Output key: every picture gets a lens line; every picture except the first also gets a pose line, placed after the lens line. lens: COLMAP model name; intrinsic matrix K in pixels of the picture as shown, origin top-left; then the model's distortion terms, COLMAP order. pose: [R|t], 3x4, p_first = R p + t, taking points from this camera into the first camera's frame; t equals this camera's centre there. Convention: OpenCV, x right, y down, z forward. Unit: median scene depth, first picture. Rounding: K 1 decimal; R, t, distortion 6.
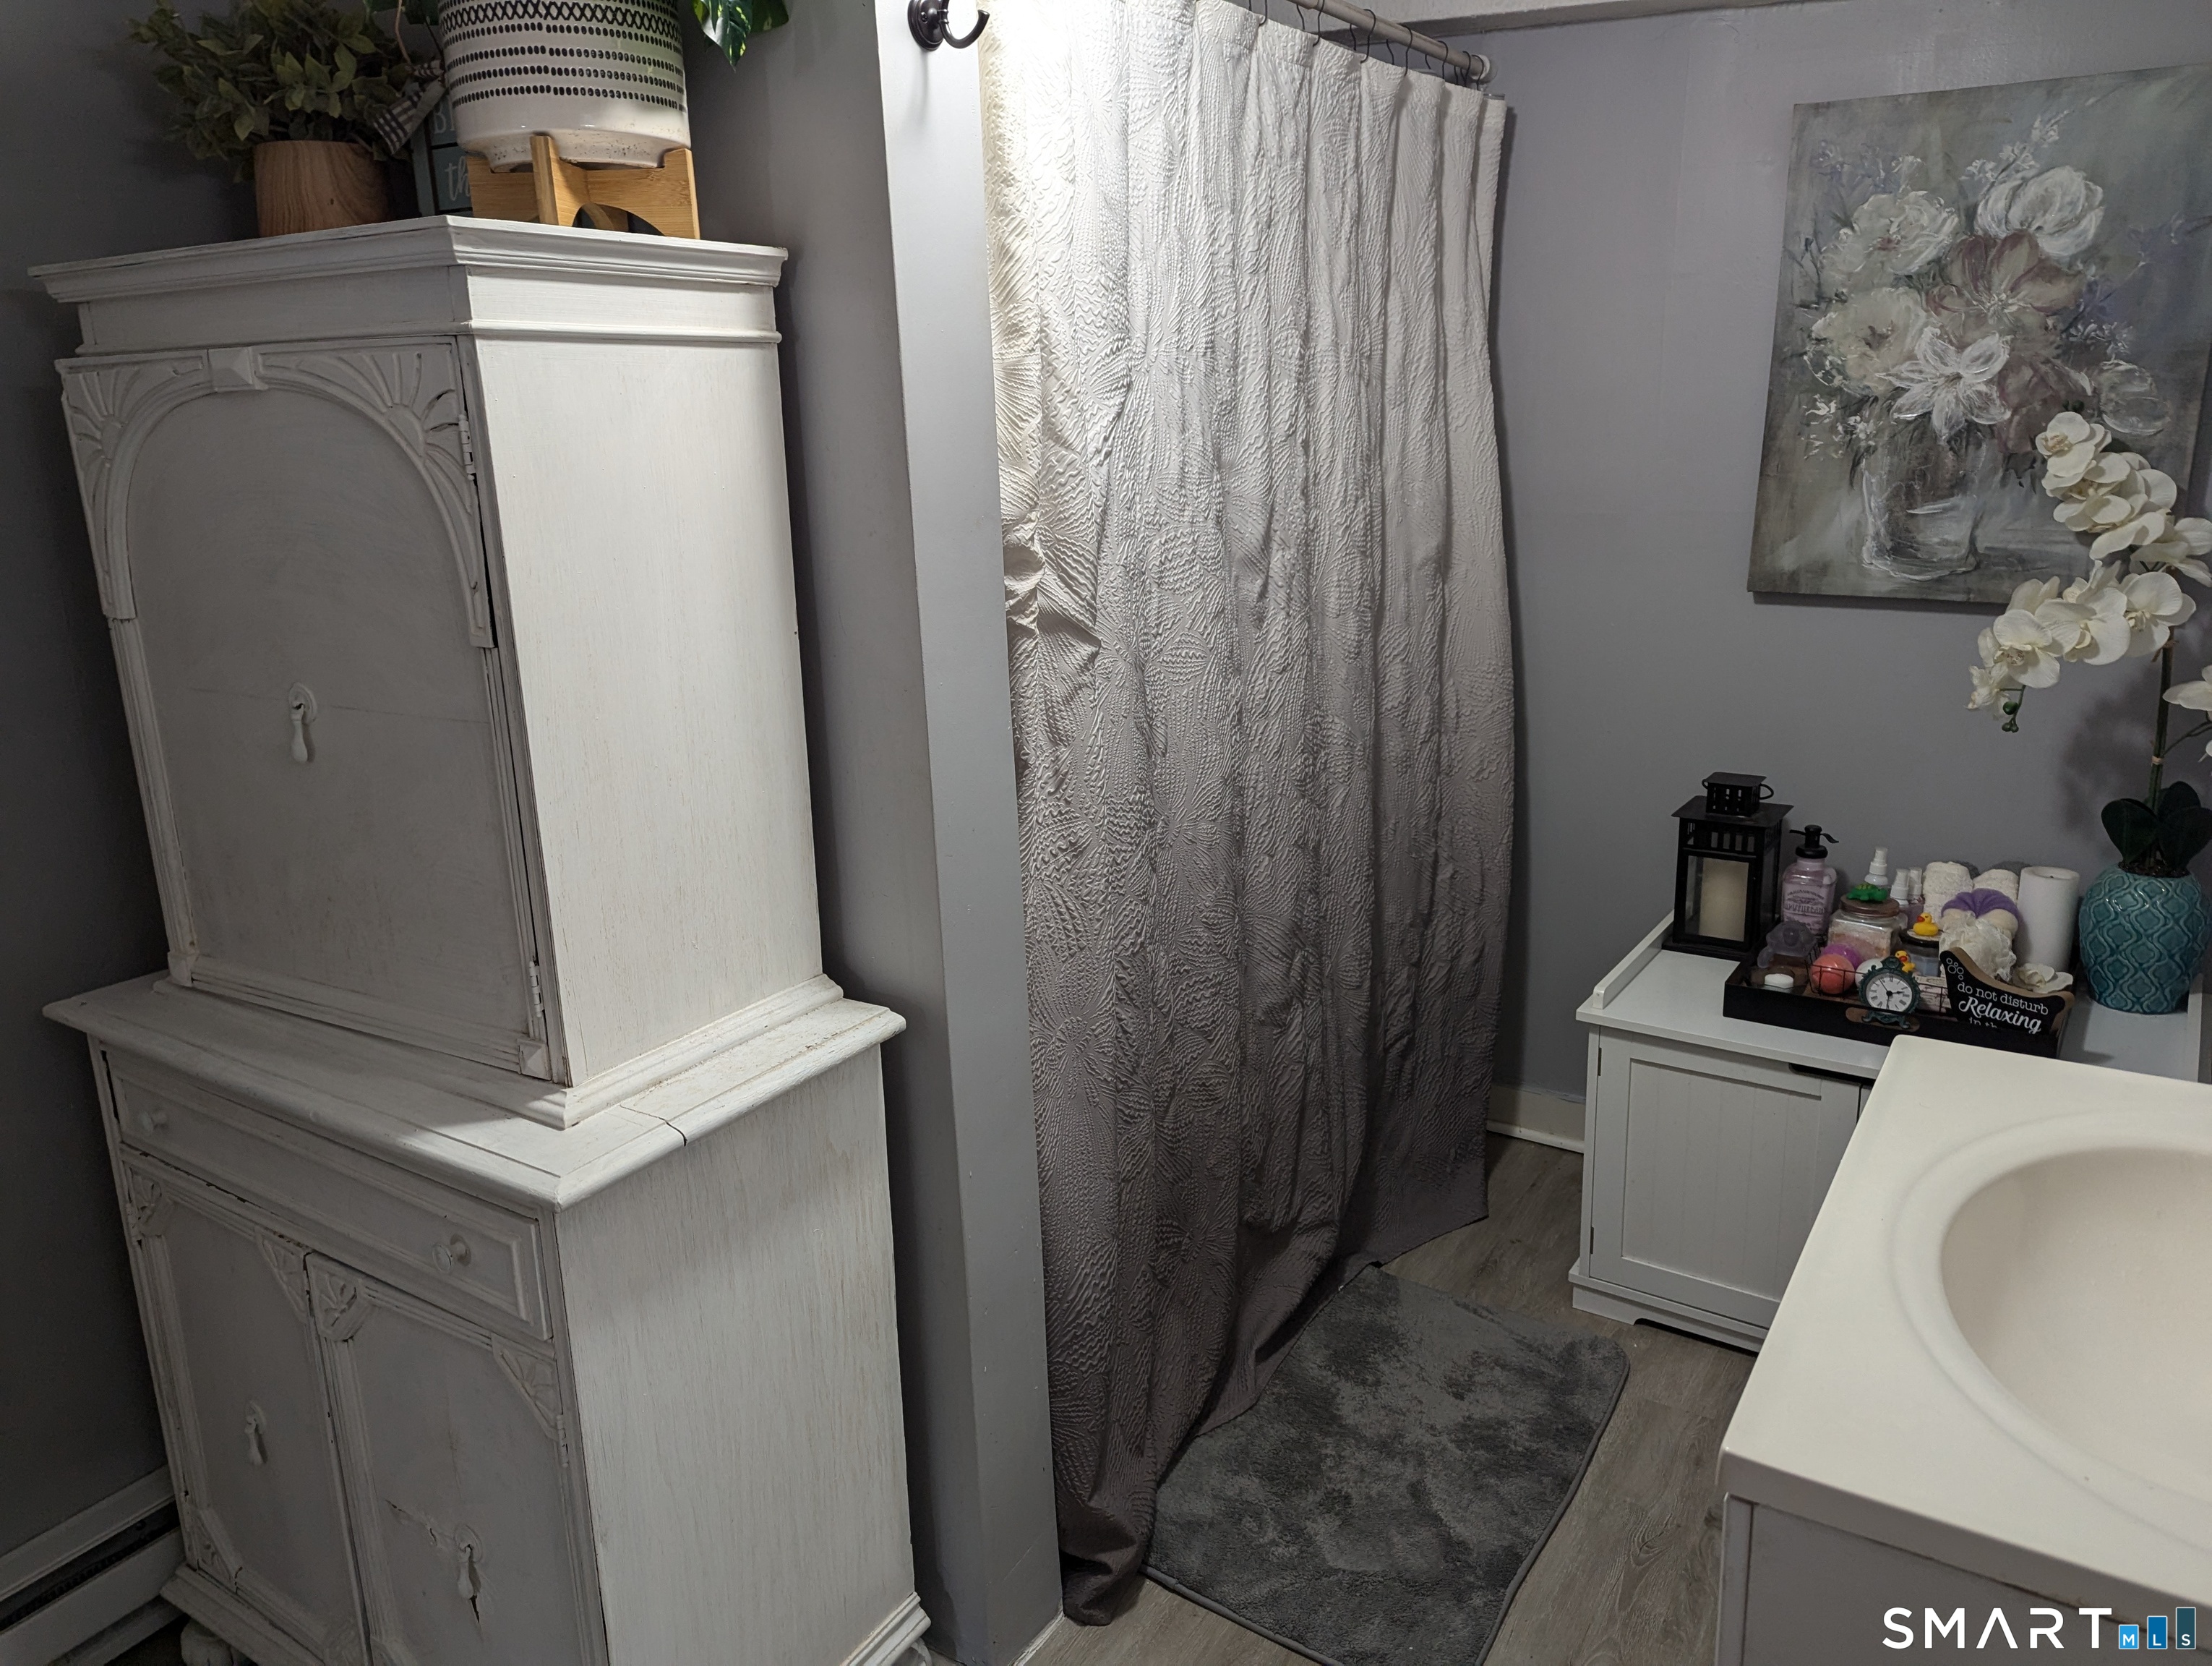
lens RADIAL K [[1559.5, 0, 1094.0], [0, 1559.5, 820.7], [0, 0, 1]] dist [0.039984, -0.033105]
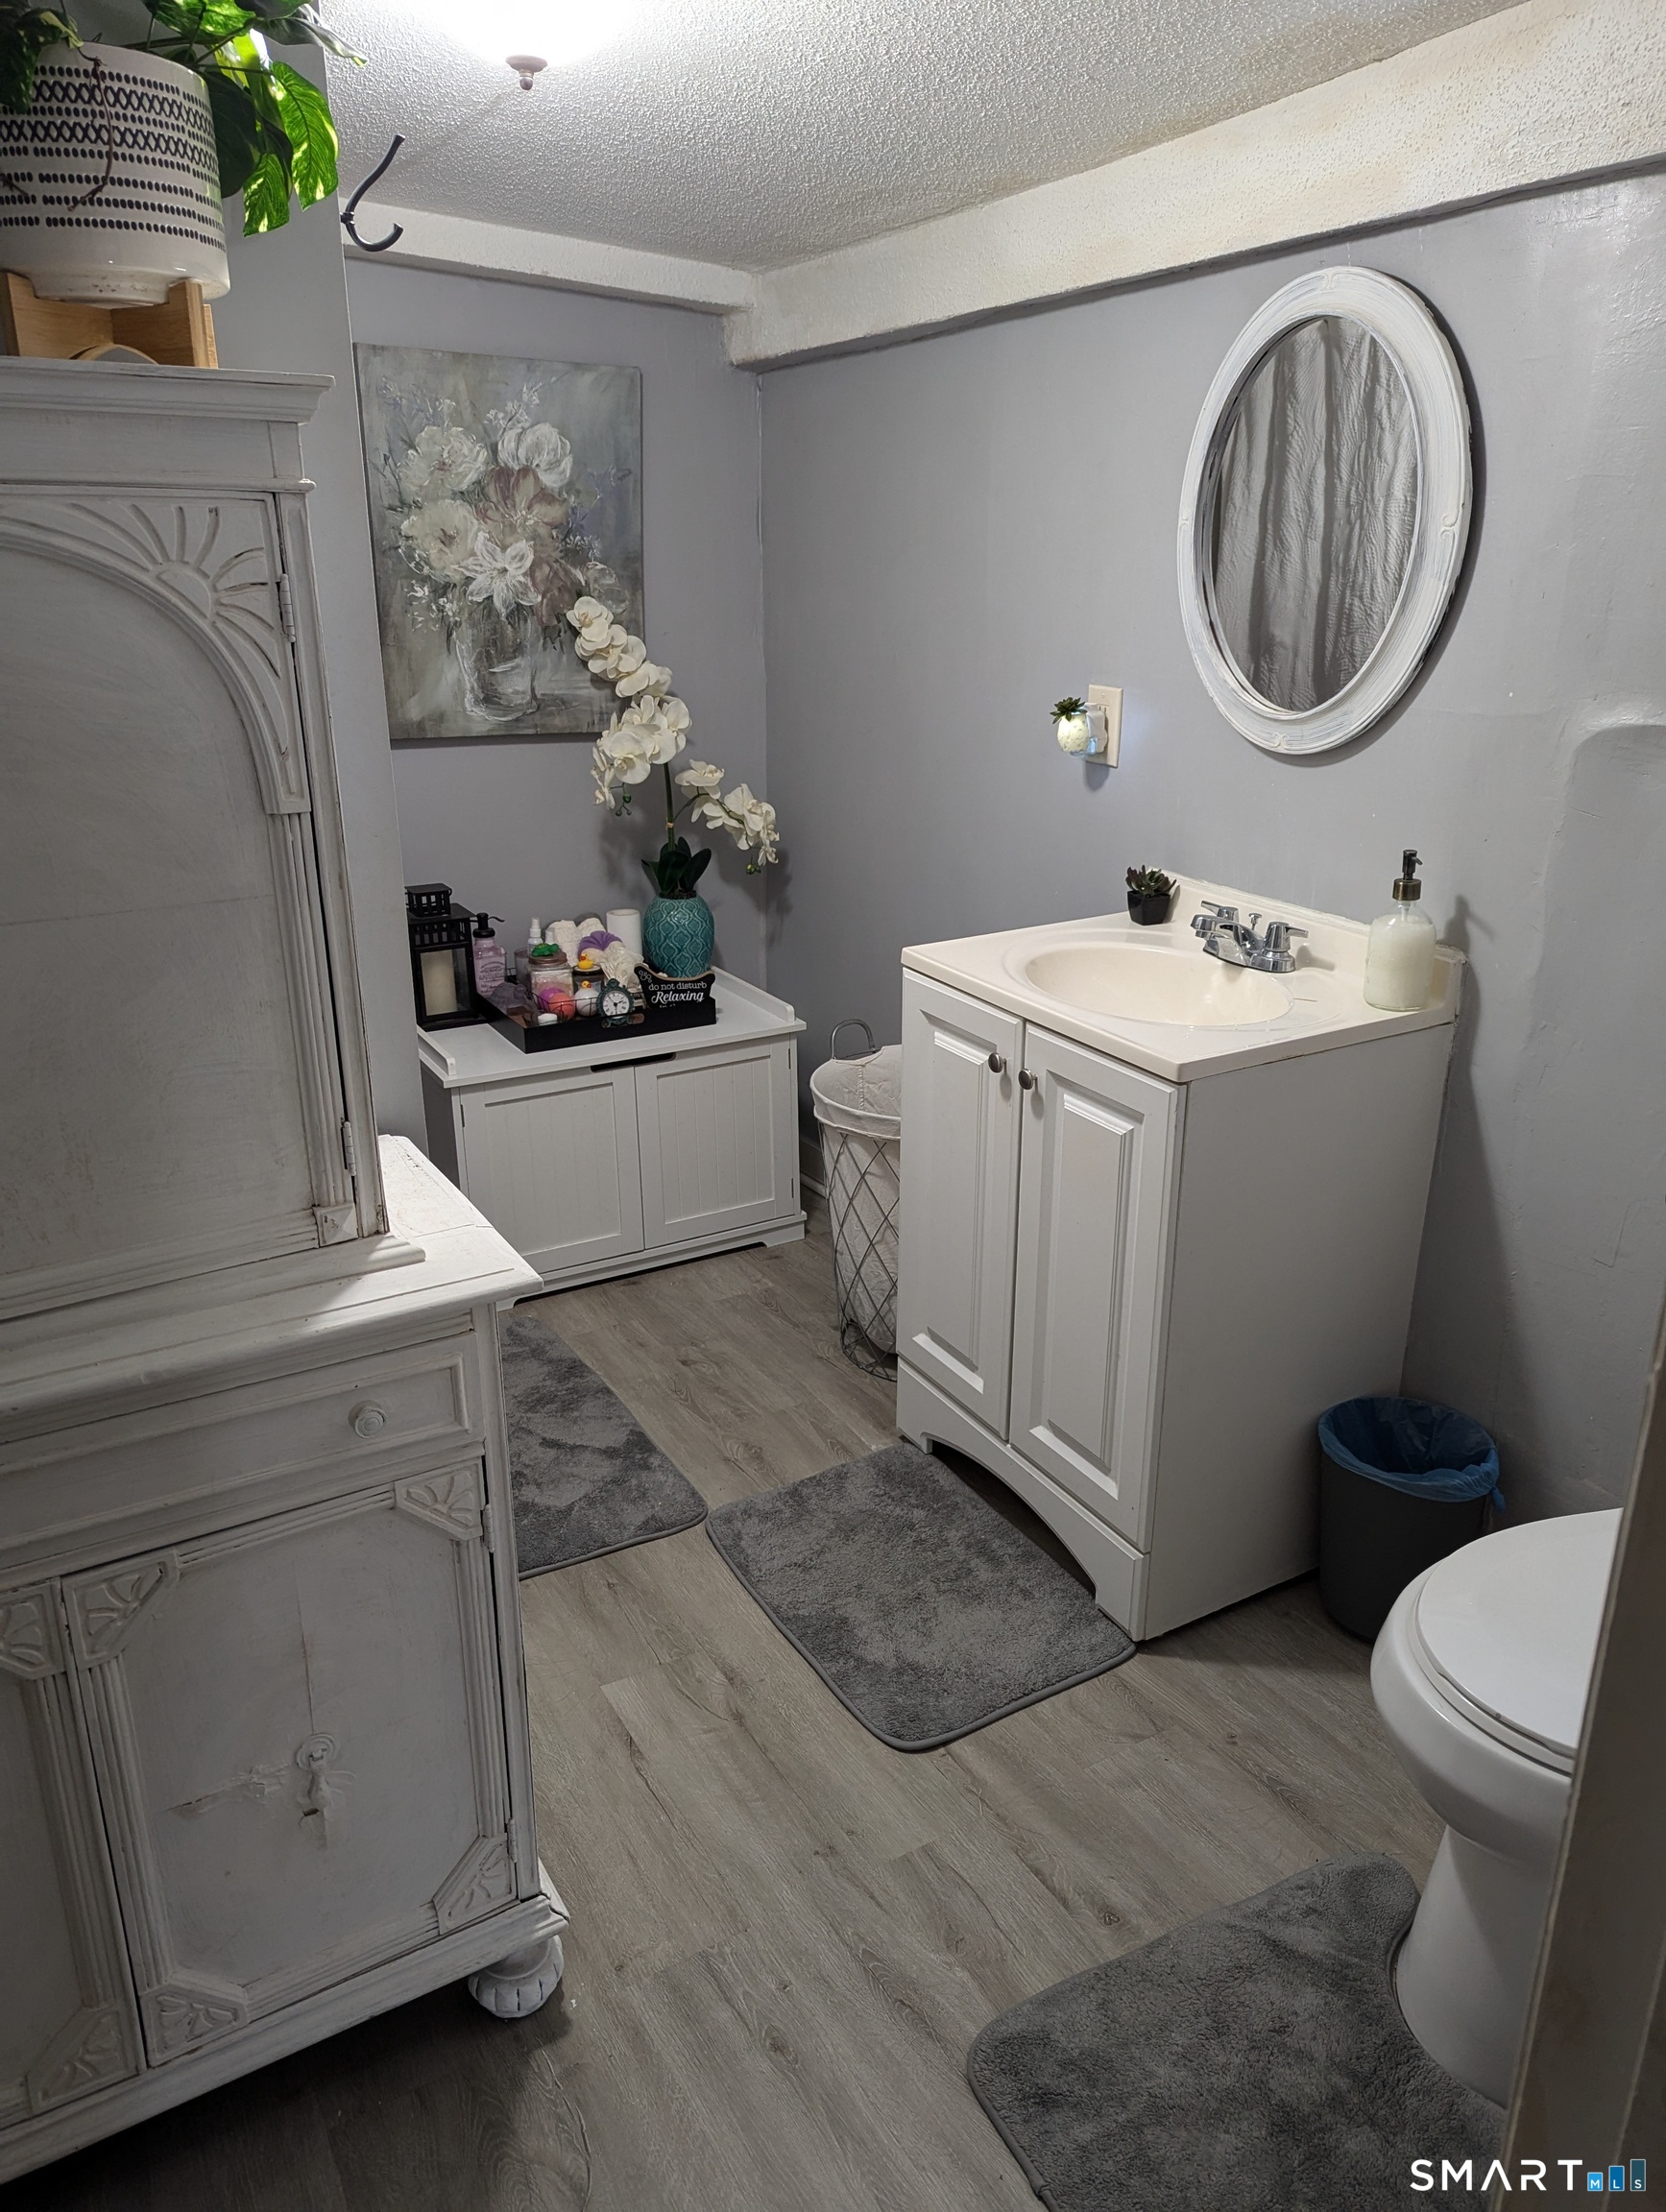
lens RADIAL K [[1559.4, 0, 818.6], [0, 1559.4, 1114.1], [0, 0, 1]] dist [0.039984, -0.033105]
pose [[0.447786, -0.271929, 0.851788, -0.637488], [0.220181, 0.956833, 0.189715, -0.024264], [-0.866607, 0.102596, 0.488329, 0.135790]]
